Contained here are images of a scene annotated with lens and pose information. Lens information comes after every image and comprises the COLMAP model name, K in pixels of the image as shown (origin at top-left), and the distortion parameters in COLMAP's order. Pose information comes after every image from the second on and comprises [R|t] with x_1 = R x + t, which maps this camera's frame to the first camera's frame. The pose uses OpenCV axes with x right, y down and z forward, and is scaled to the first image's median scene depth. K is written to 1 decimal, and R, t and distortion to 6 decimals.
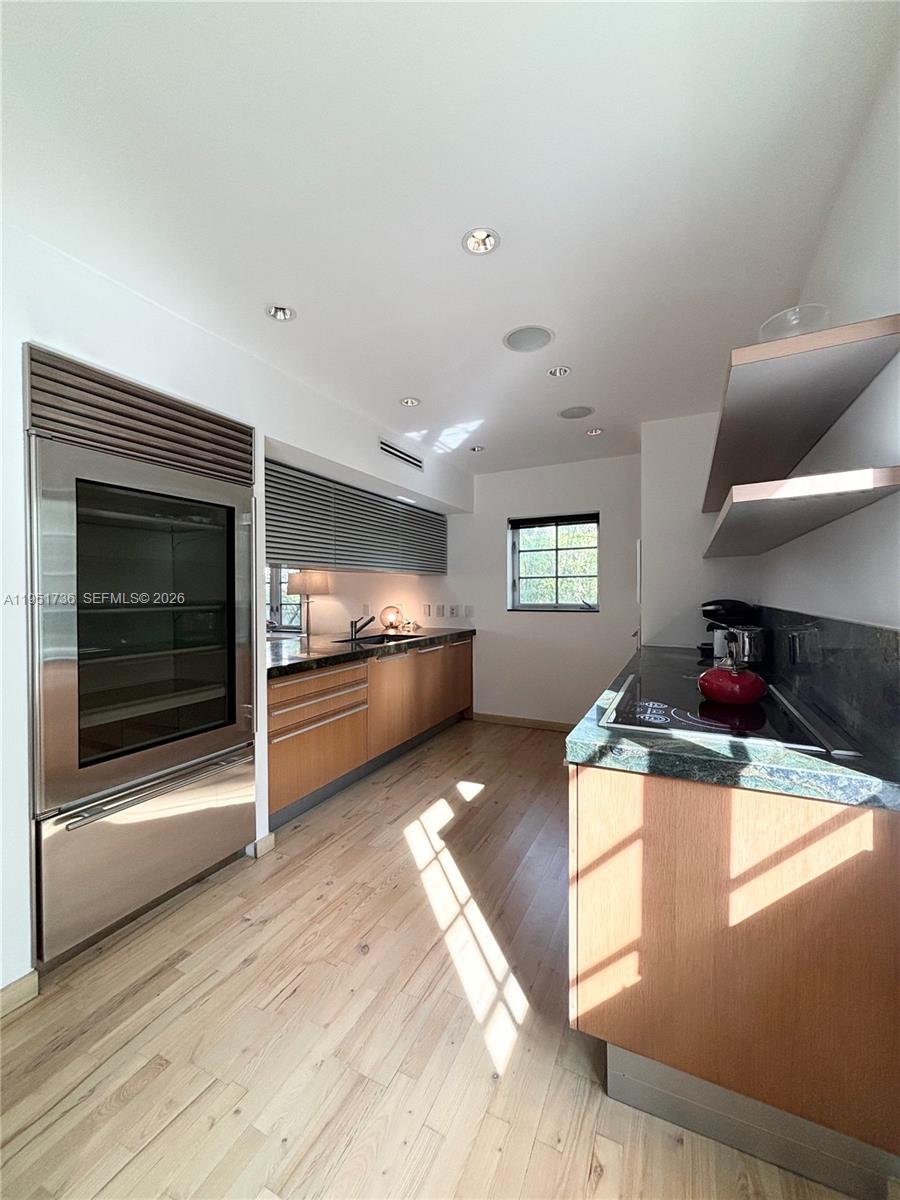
lens RADIAL K [[484.3, 0, 453.4], [0, 484.3, 597.8], [0, 0, 1]] dist [0.003579, 0.000474]
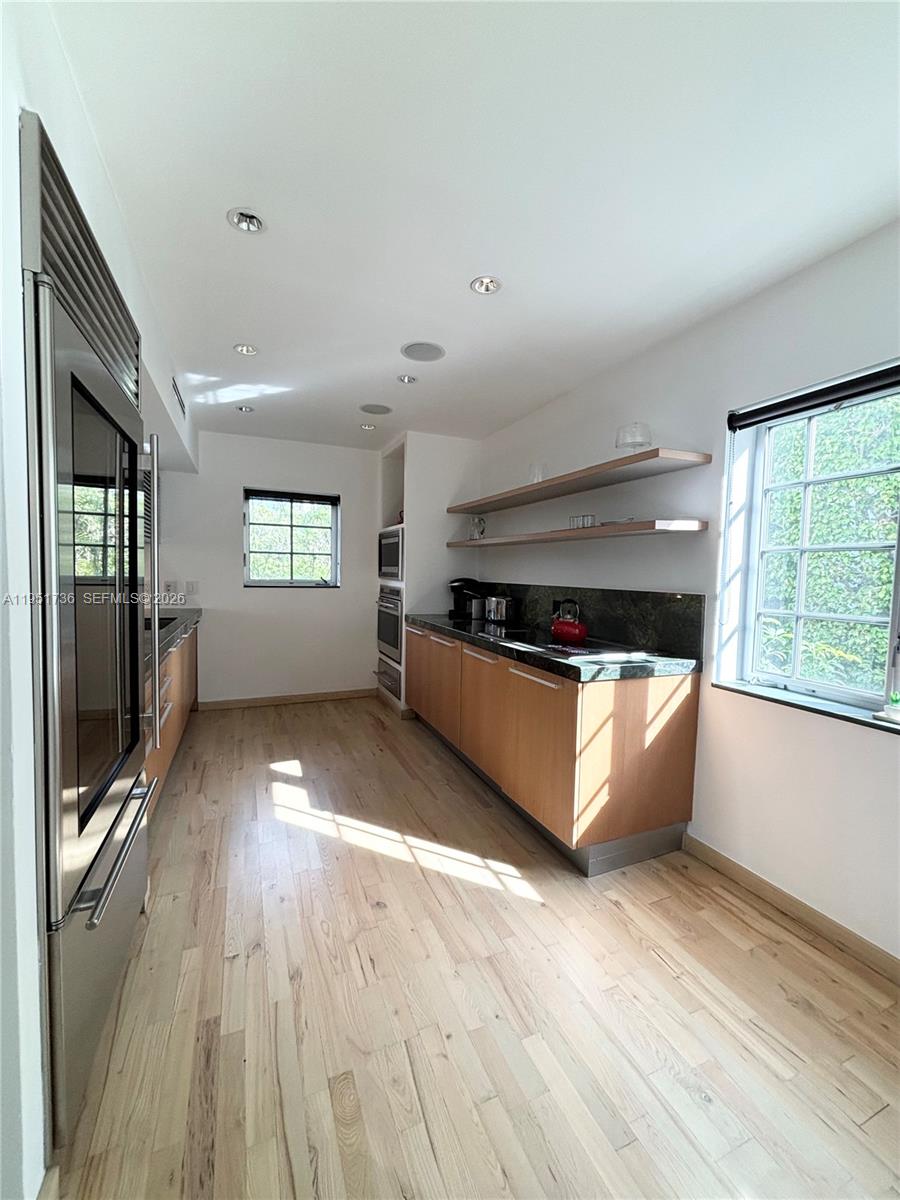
lens RADIAL K [[484.3, 0, 449.2], [0, 484.3, 596.1], [0, 0, 1]] dist [0.003579, 0.000474]
pose [[0.660459, -0.018692, 0.750630, -0.860481], [-0.016201, 0.999103, 0.039134, 0.003820], [-0.750687, -0.038007, 0.659563, 0.208571]]
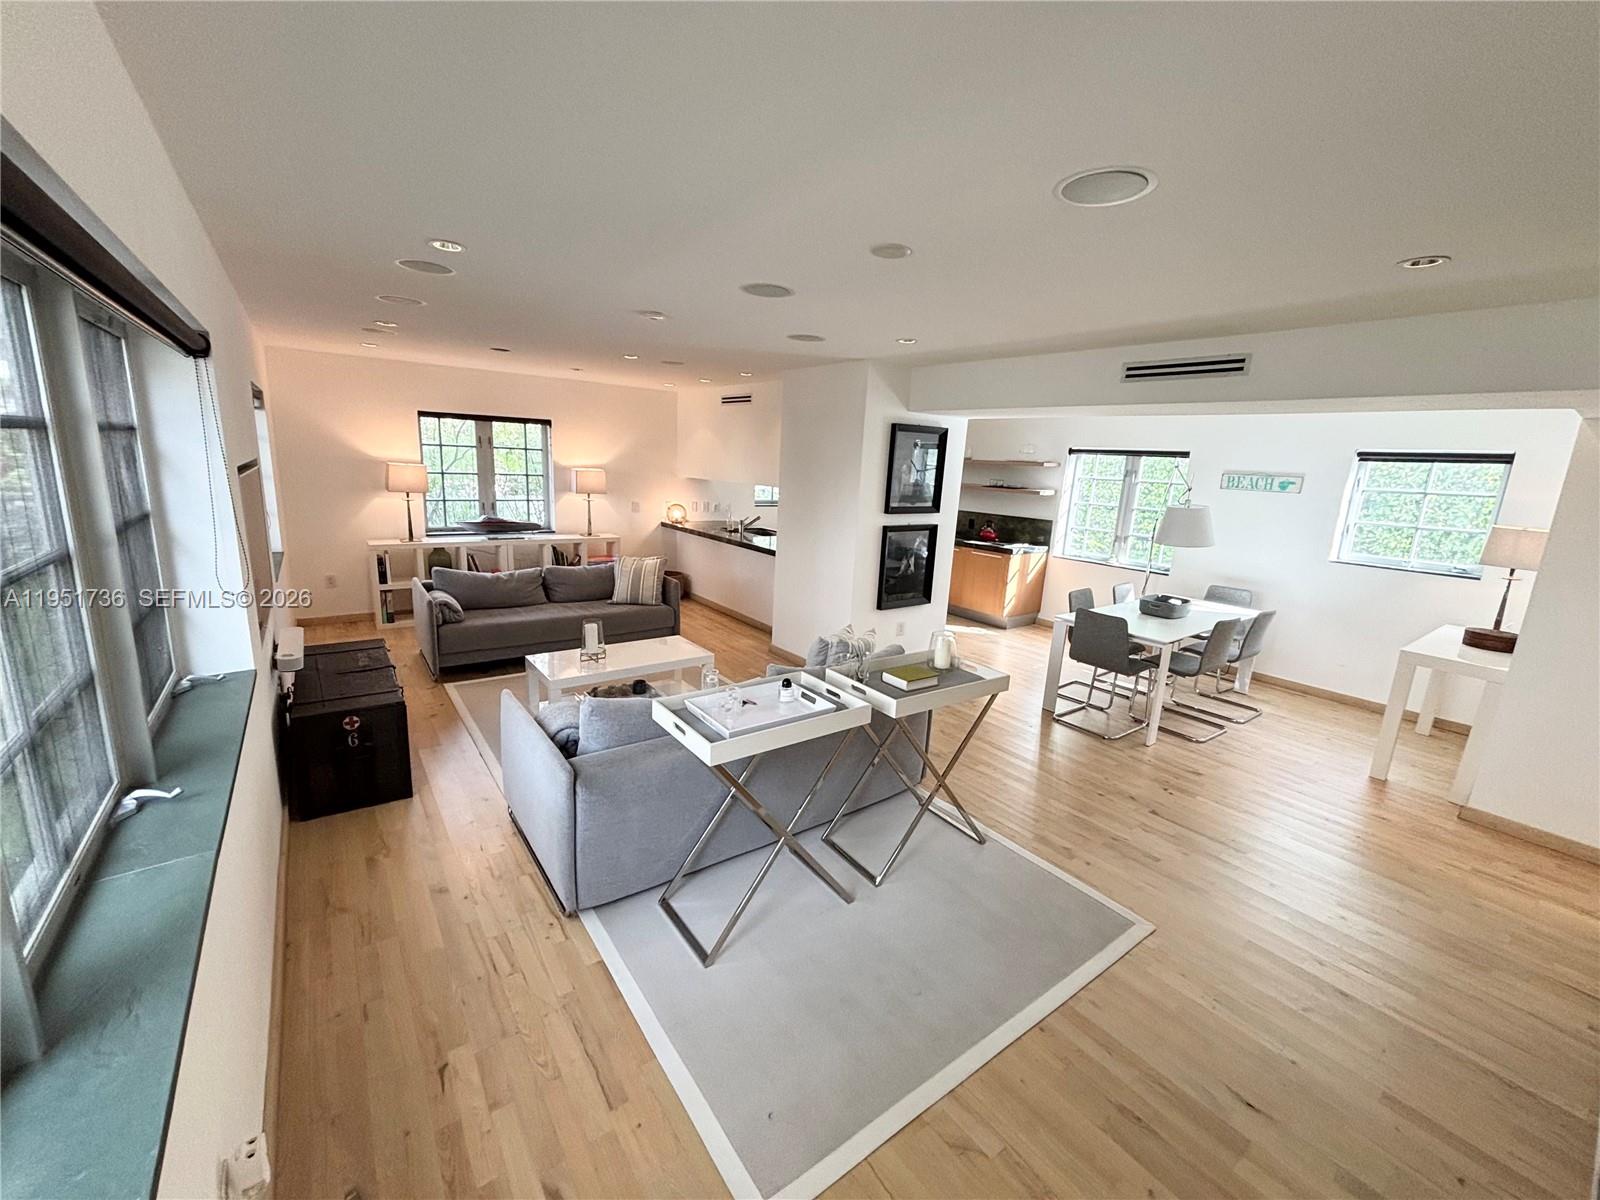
lens RADIAL K [[645.8, 0, 803.3], [0, 645.8, 604.0], [0, 0, 1]] dist [0.003579, 0.000474]
pose [[0.473699, -0.160856, 0.865872, -3.721749], [-0.038700, 0.978427, 0.202938, -0.201676], [-0.879836, -0.129640, 0.457255, 0.002530]]
